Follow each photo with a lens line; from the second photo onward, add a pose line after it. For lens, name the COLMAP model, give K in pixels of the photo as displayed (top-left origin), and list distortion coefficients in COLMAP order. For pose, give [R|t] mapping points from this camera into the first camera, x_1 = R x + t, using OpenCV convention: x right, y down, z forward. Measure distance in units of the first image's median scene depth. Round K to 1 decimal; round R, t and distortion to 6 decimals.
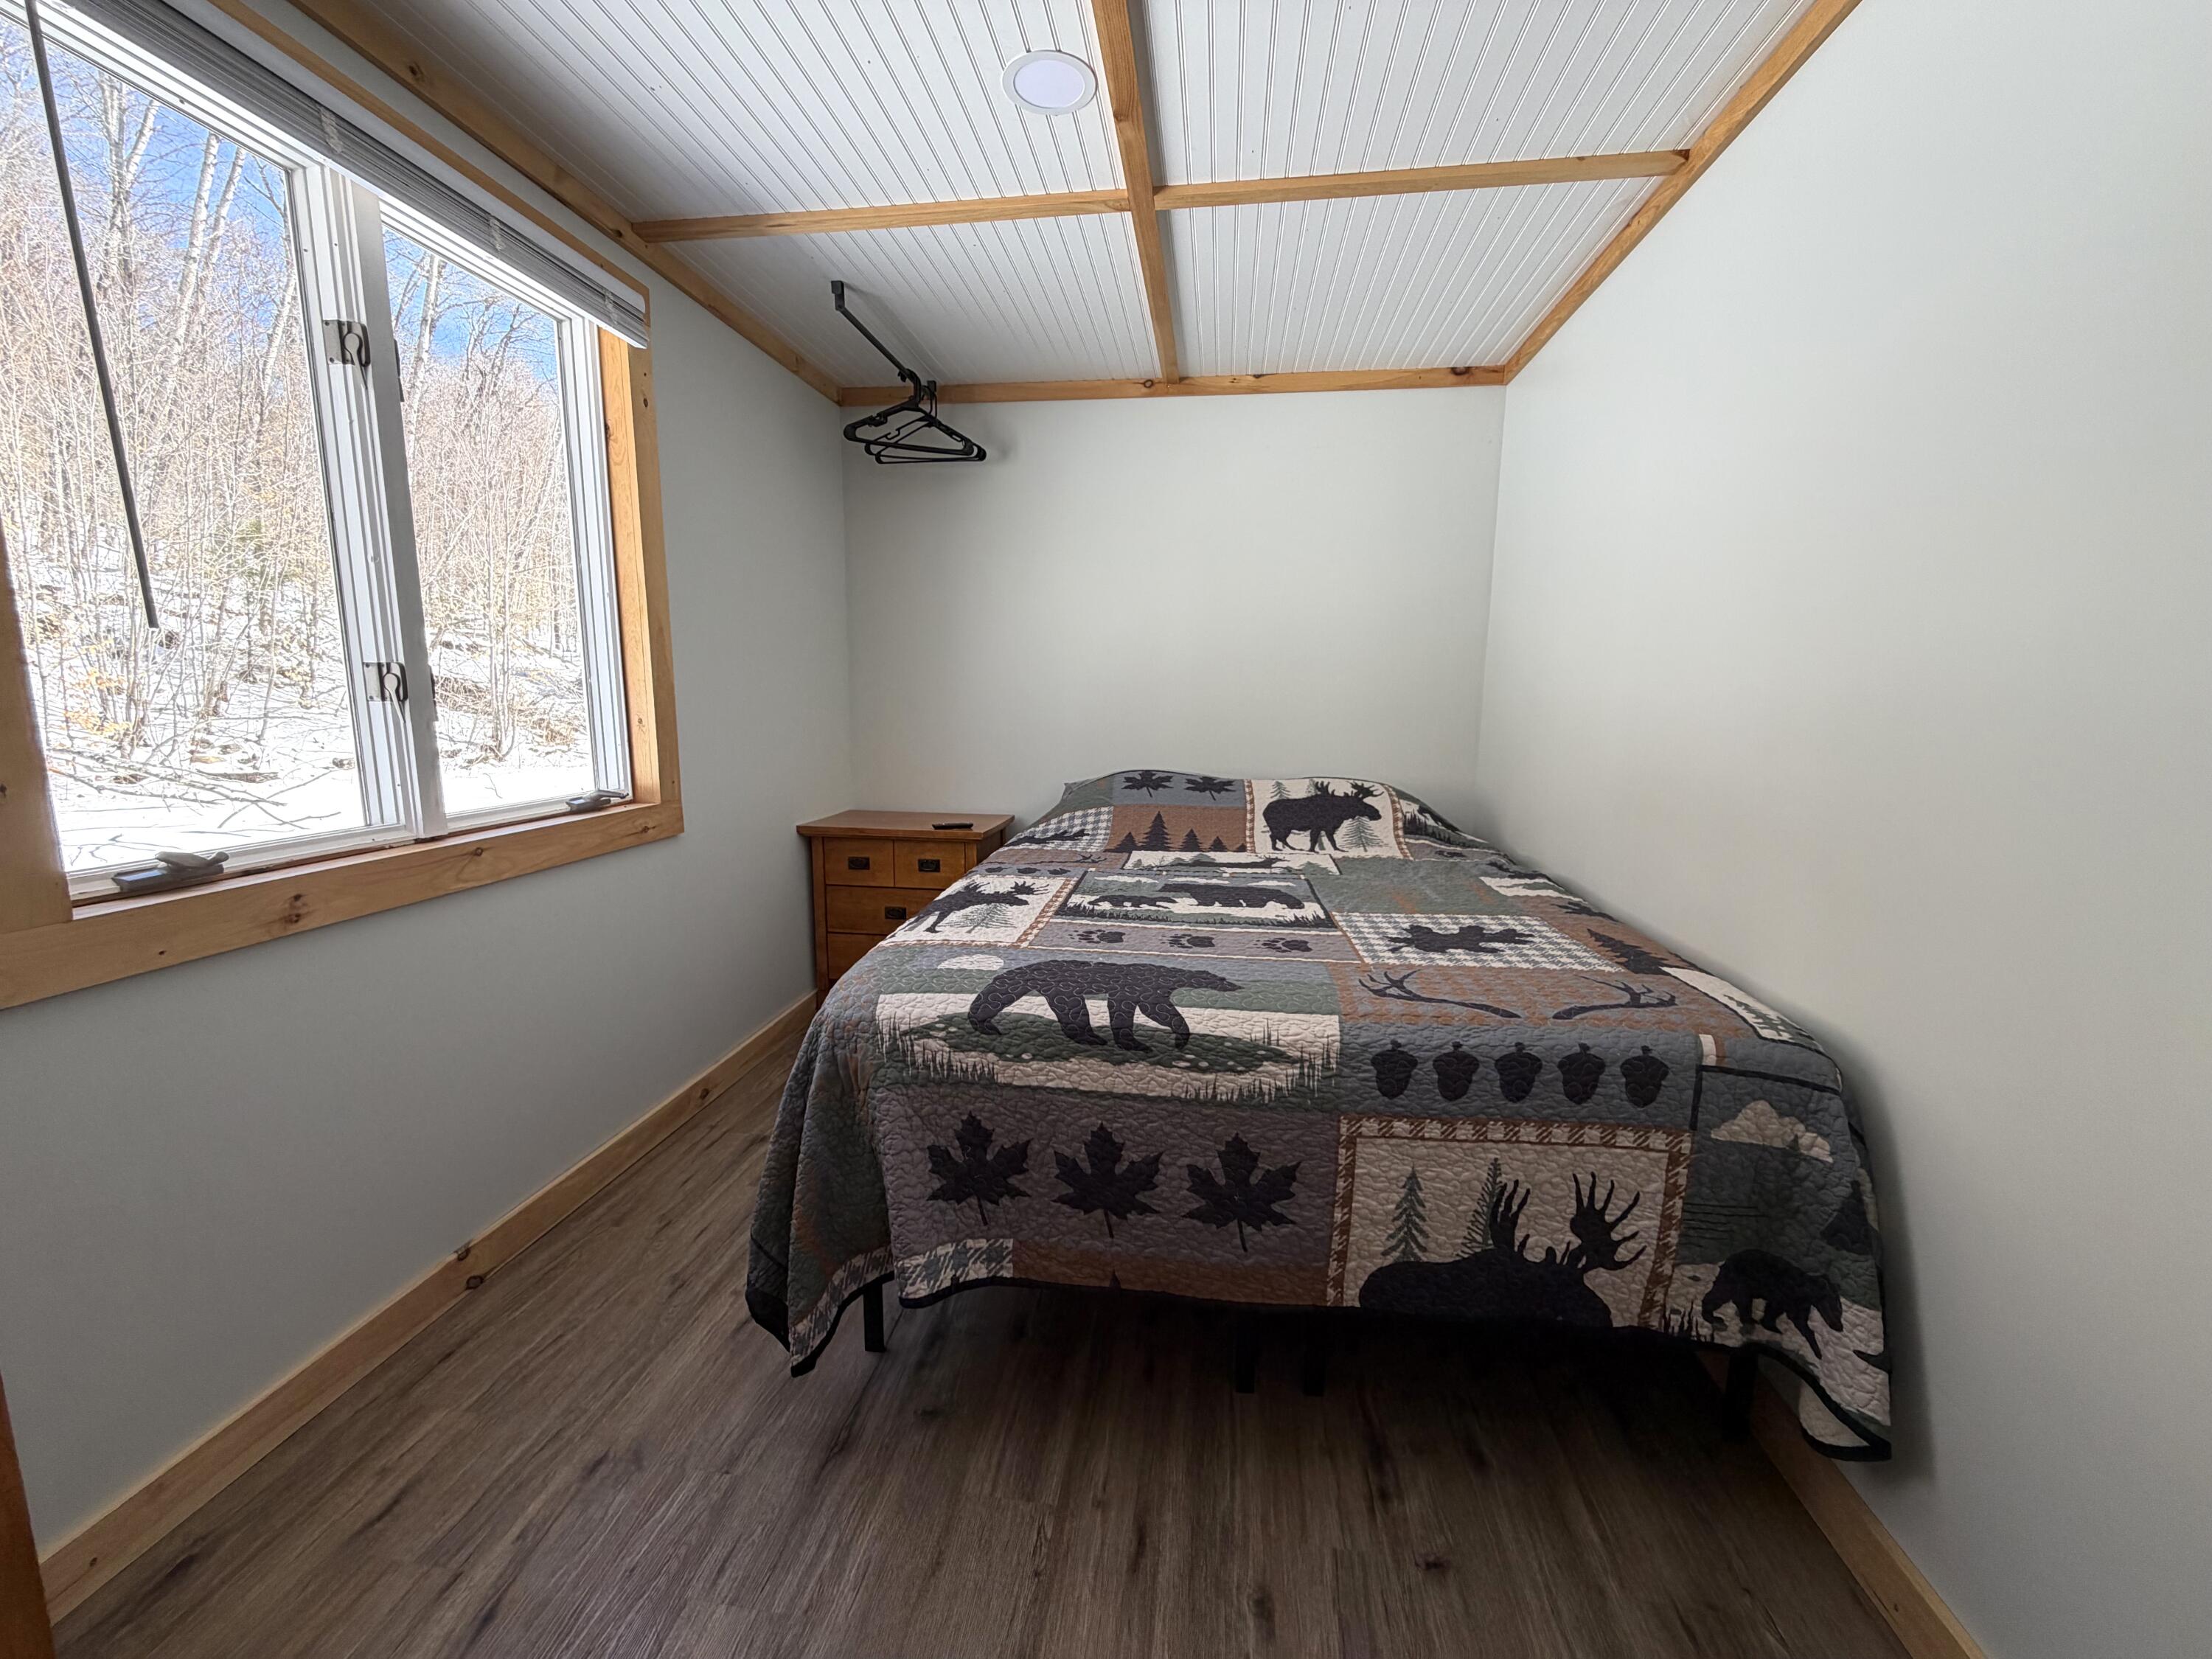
lens RADIAL K [[882.4, 0, 1102.5], [0, 882.4, 831.5], [0, 0, 1]] dist [0.000402, 0.000023]
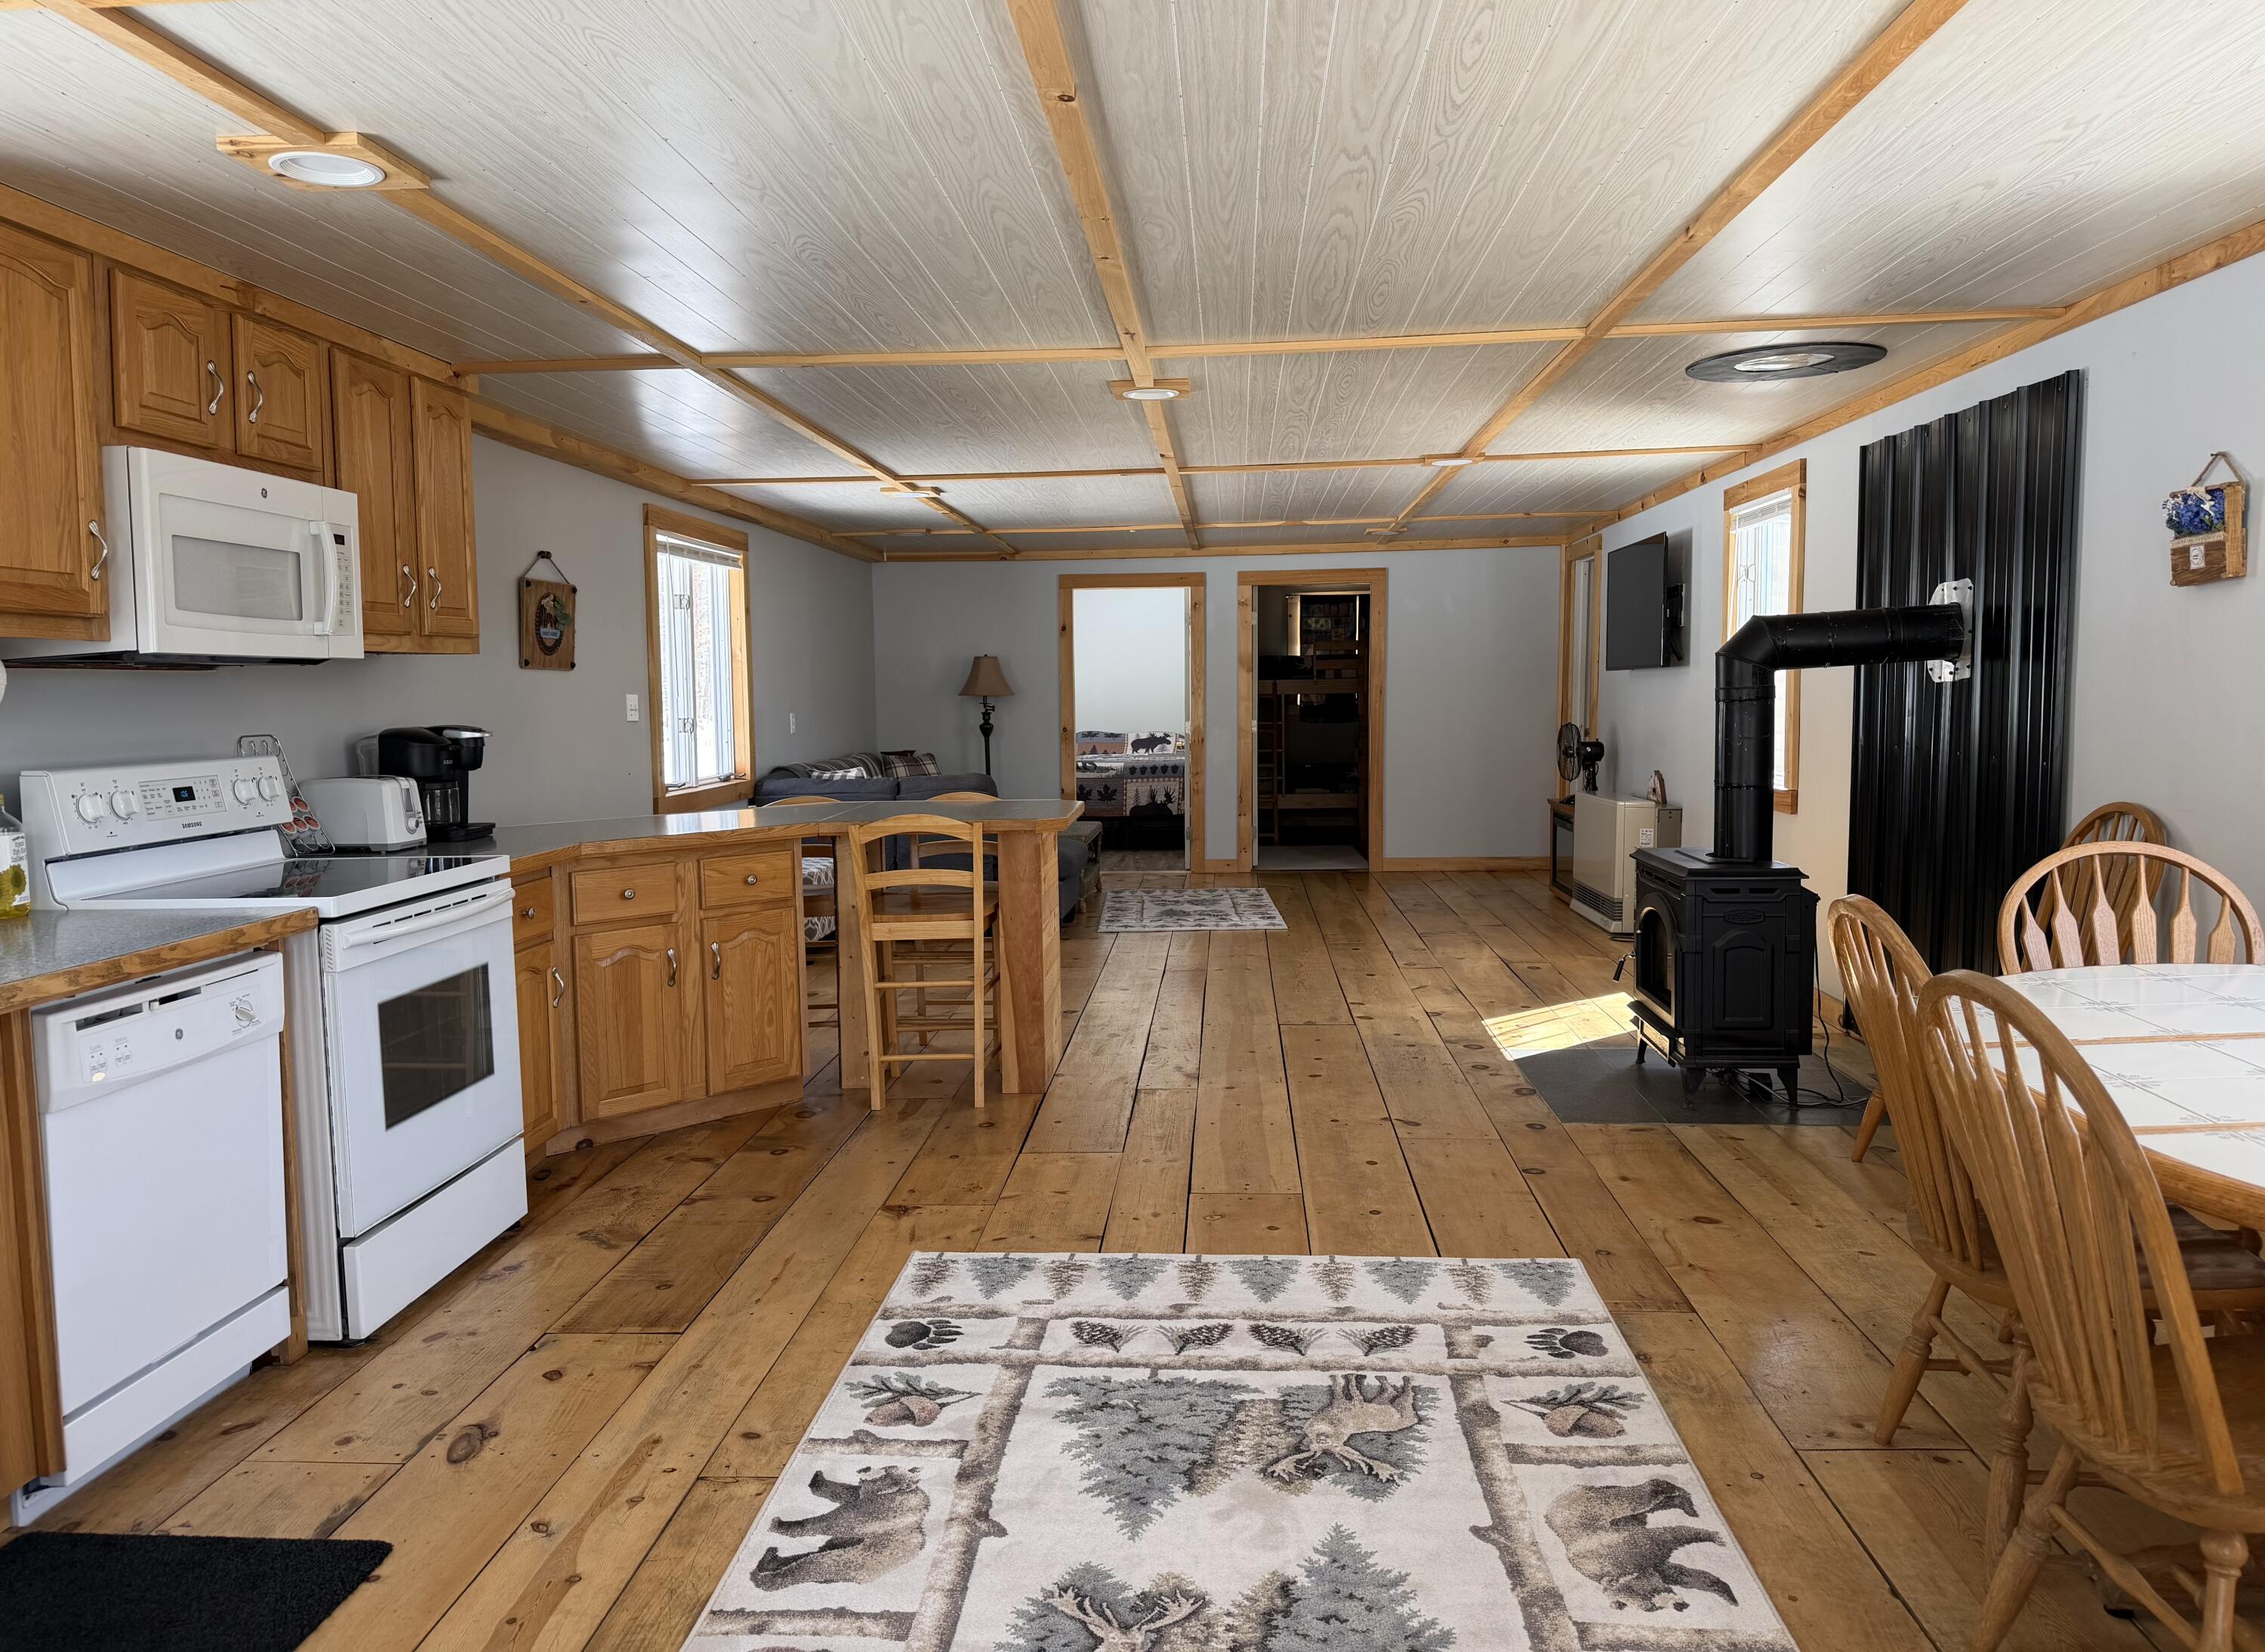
lens RADIAL K [[1651.2, 0, 1133.4], [0, 1651.2, 824.9], [0, 0, 1]] dist [-0.000017, 0.000000]
pose [[0.997494, -0.027797, 0.065059, -0.356820], [0.032254, 0.997130, -0.068501, 1.316201], [-0.062968, 0.070428, 0.995527, -9.310023]]
